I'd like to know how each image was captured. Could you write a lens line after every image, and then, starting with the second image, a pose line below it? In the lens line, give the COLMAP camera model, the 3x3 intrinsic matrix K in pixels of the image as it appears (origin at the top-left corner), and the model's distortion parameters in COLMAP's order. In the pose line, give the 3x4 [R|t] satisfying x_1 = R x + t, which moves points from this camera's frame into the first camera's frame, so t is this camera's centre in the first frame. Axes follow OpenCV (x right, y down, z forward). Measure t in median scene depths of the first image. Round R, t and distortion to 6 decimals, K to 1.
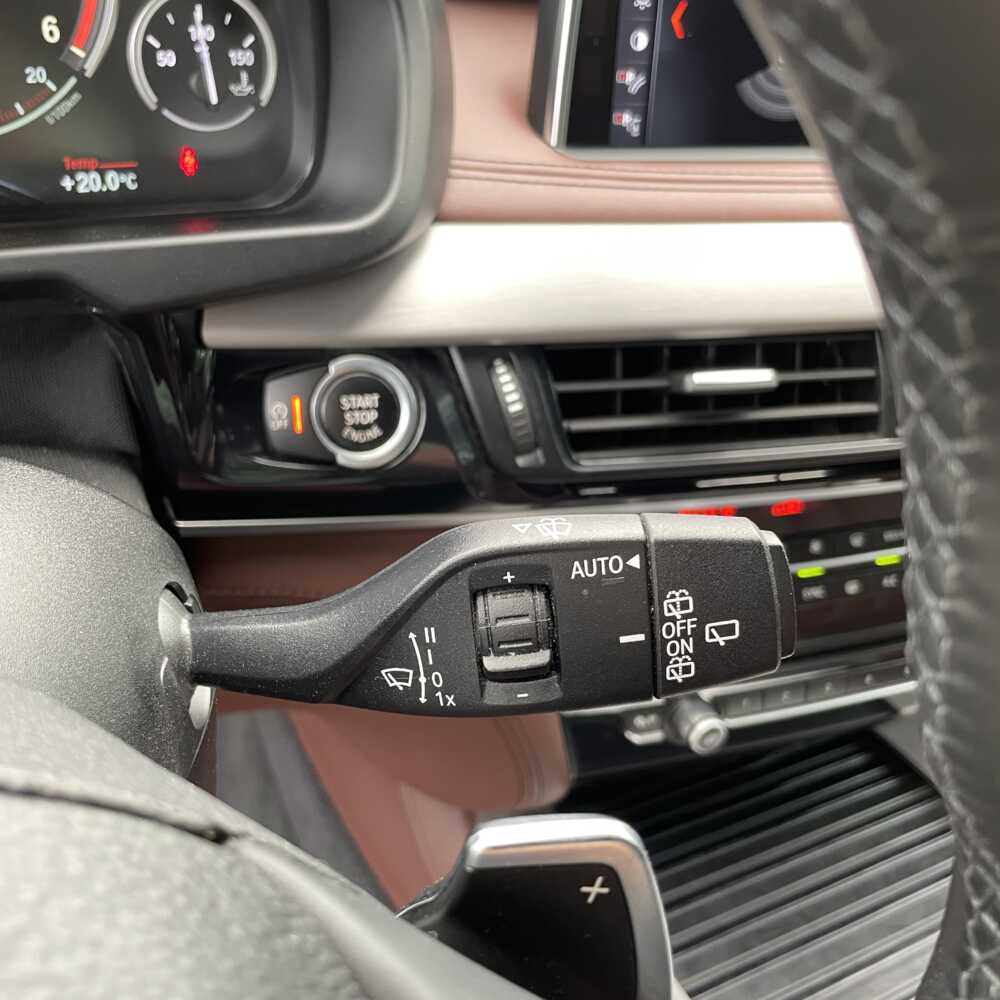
lens RADIAL K [[1023.9, 0, 500.0], [0, 1023.9, 500.0], [0, 0, 1]] dist [0.106049, -0.185738]
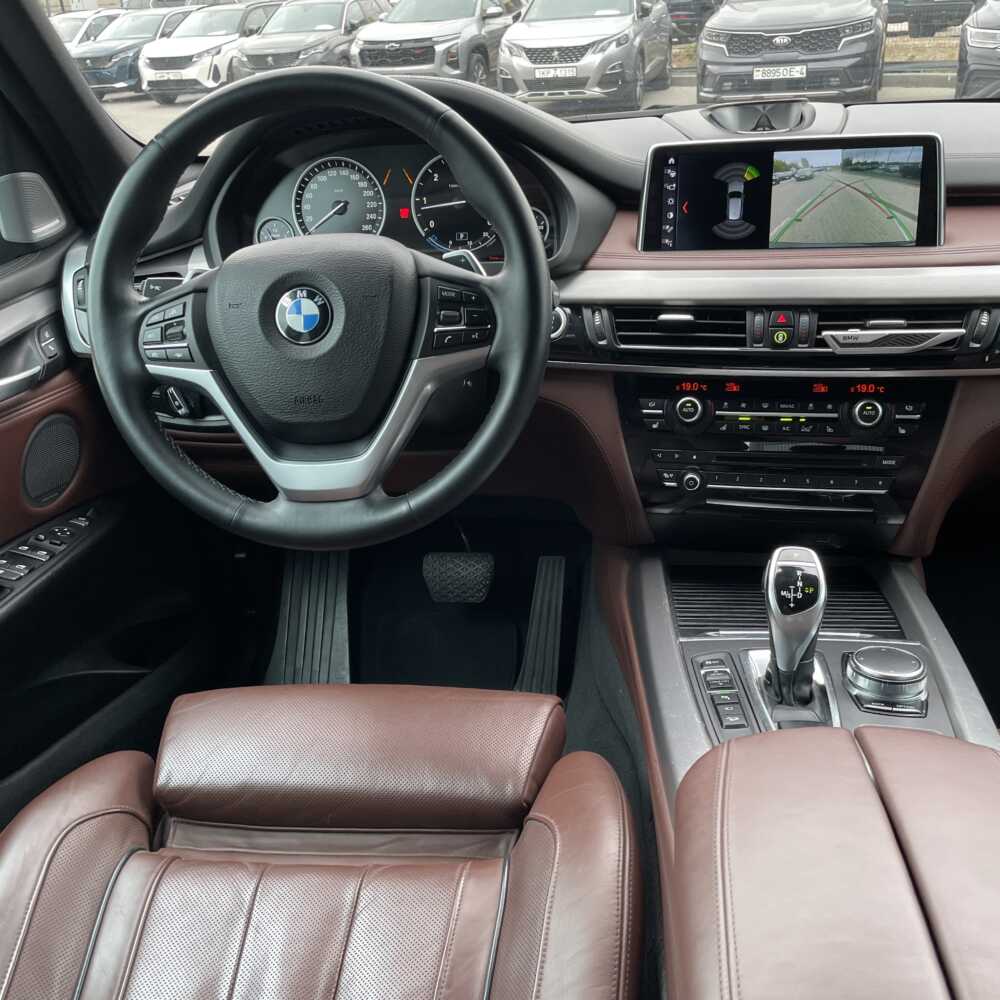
lens RADIAL K [[978.4, 0, 497.0], [0, 978.4, 512.3], [0, 0, 1]] dist [0.064399, -0.054791]
pose [[0.830878, 0.068133, -0.552267, 1.513253], [-0.206747, 0.959228, -0.192709, 1.149798], [0.516620, 0.274298, 0.811088, -1.475895]]
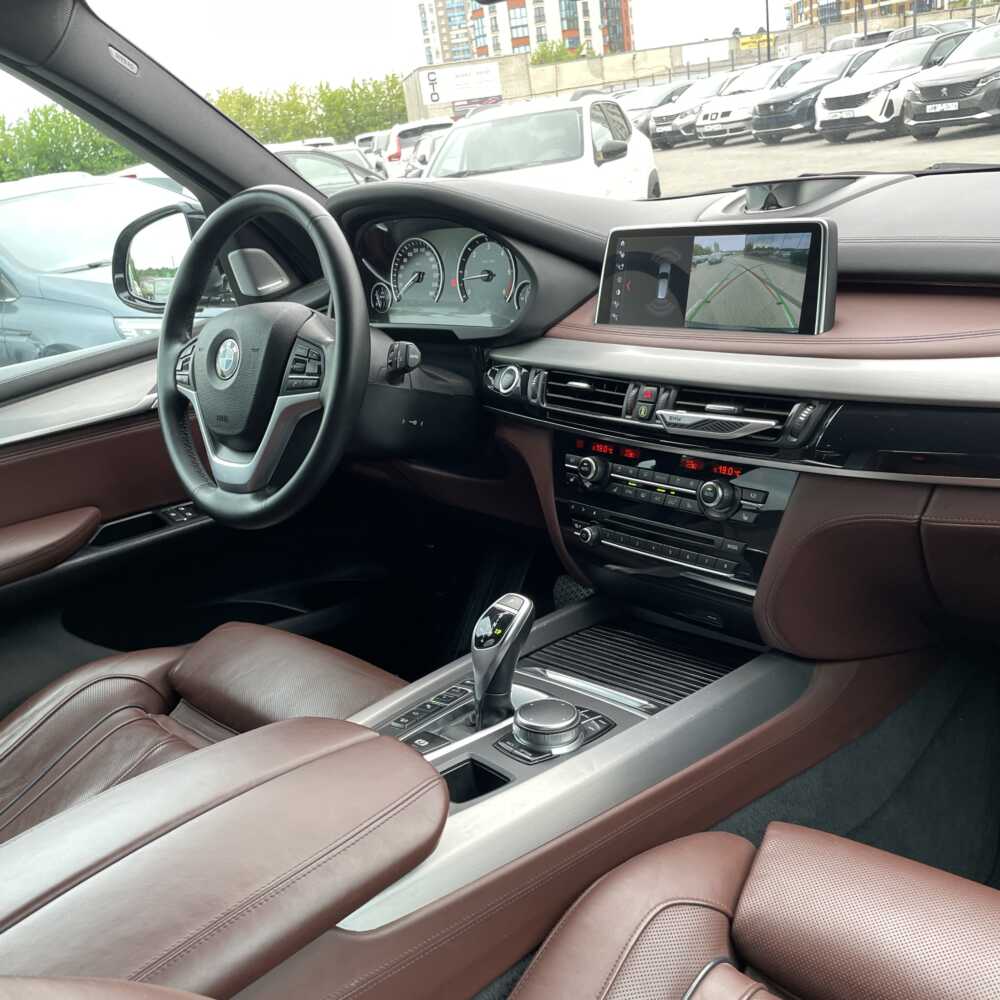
lens RADIAL K [[981.6, 0, 495.1], [0, 981.6, 530.9], [0, 0, 1]] dist [0.088326, -0.131734]
pose [[0.337238, 0.169626, -0.926012, 3.388345], [-0.447387, 0.894340, 0.000894, 0.445067], [0.828321, 0.413984, 0.377494, -0.194936]]
